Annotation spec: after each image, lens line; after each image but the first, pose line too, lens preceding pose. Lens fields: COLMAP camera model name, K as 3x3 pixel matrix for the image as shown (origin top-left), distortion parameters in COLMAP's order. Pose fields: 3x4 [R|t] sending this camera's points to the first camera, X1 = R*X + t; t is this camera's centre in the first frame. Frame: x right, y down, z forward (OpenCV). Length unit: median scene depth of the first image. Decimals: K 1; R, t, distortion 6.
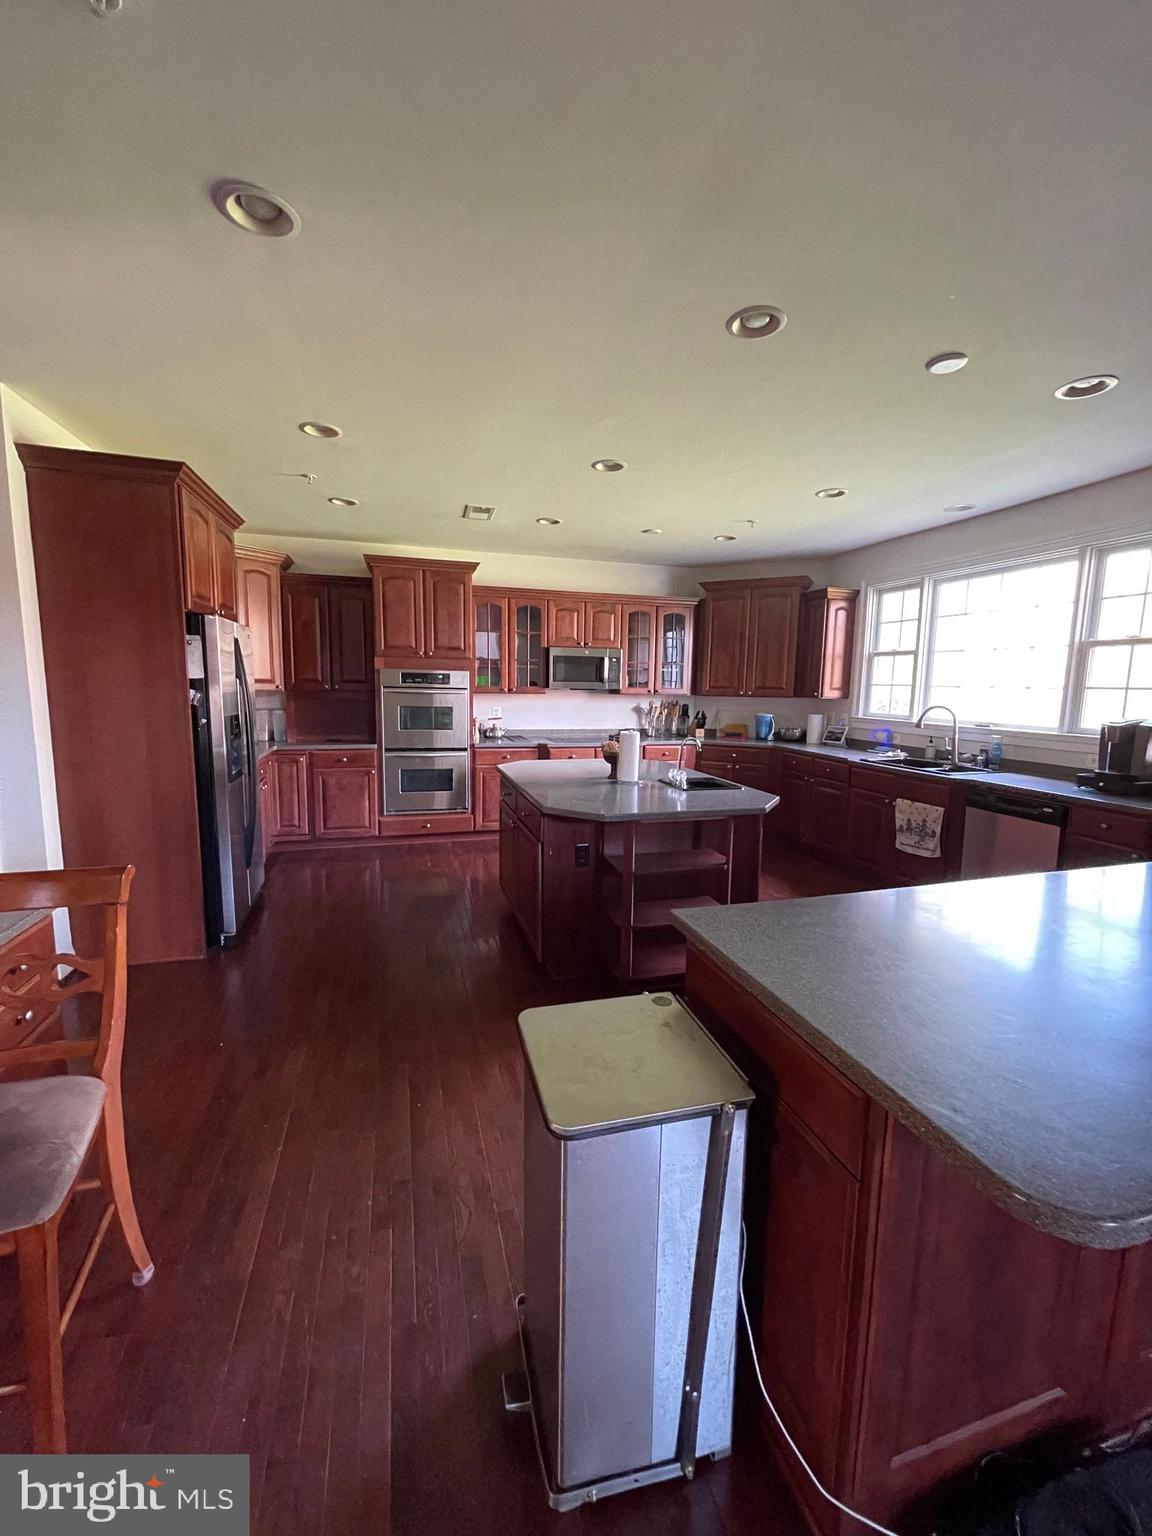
lens RADIAL K [[609.8, 0, 576.0], [0, 609.8, 768.0], [0, 0, 1]] dist [0.000439, -0.010126]
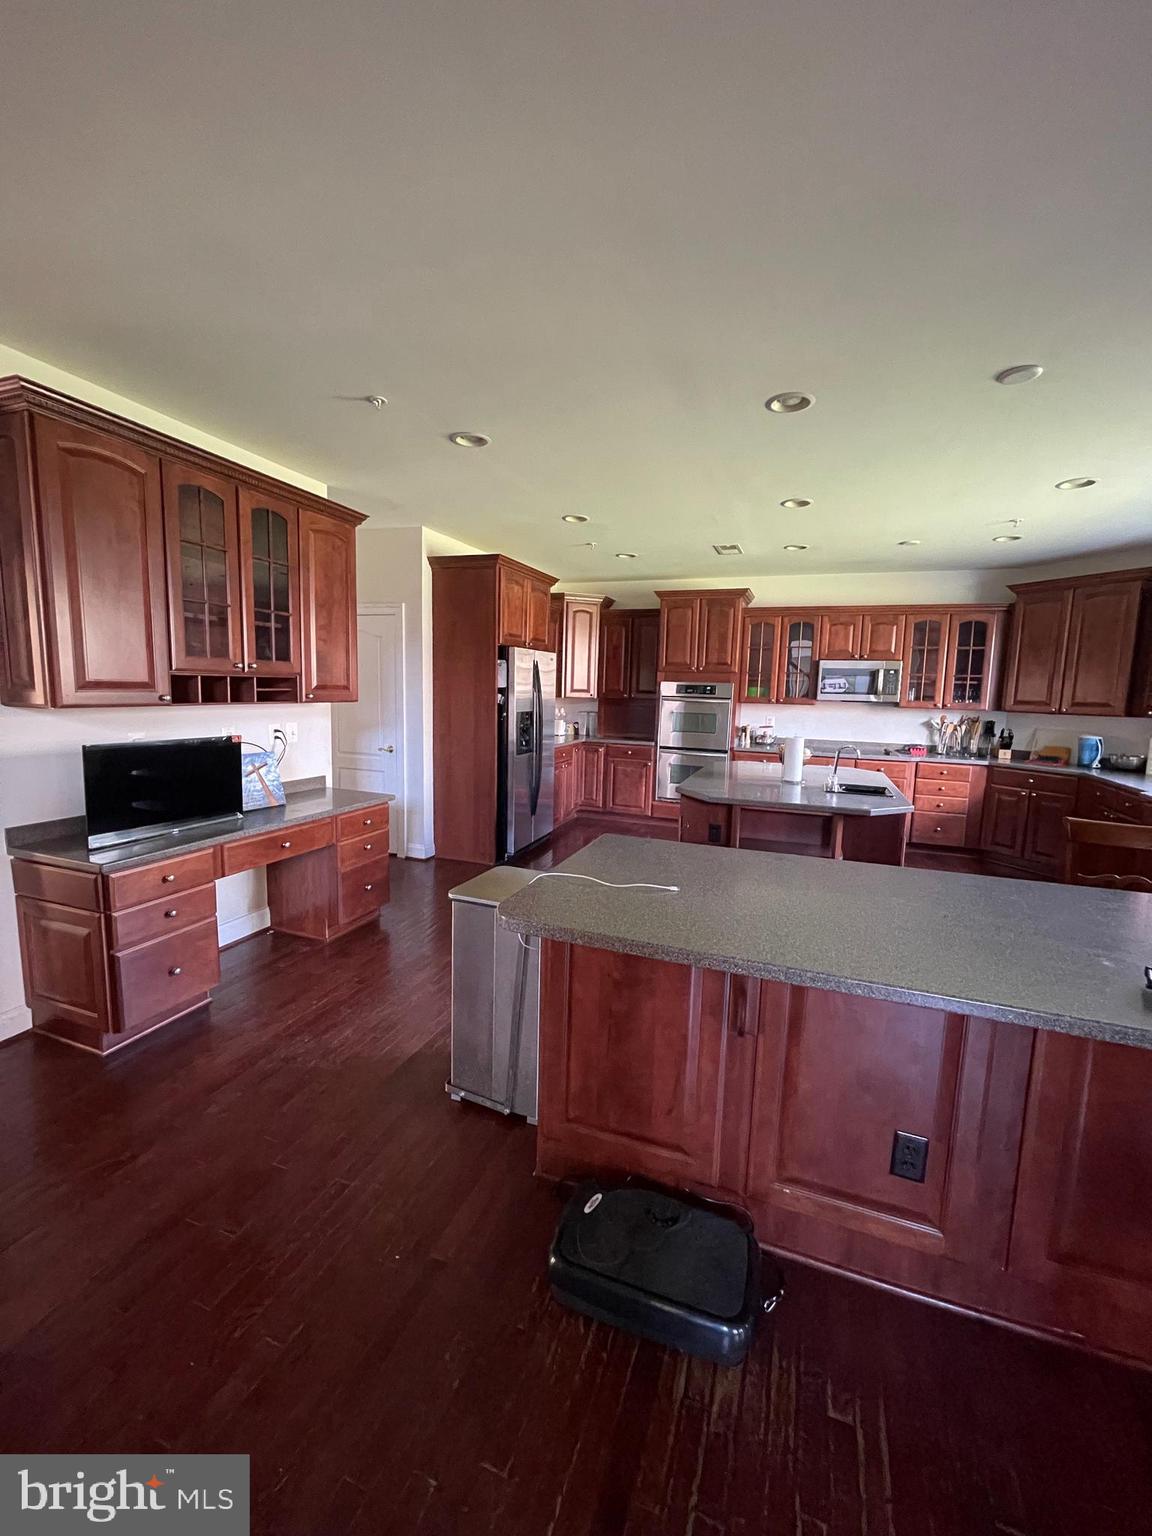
lens RADIAL K [[609.8, 0, 576.0], [0, 609.8, 768.0], [0, 0, 1]] dist [0.000439, -0.010126]
pose [[0.795337, 0.083964, -0.600325, 0.268680], [-0.096566, 0.995263, 0.011267, 0.013639], [0.598427, 0.049010, 0.799677, -0.077957]]
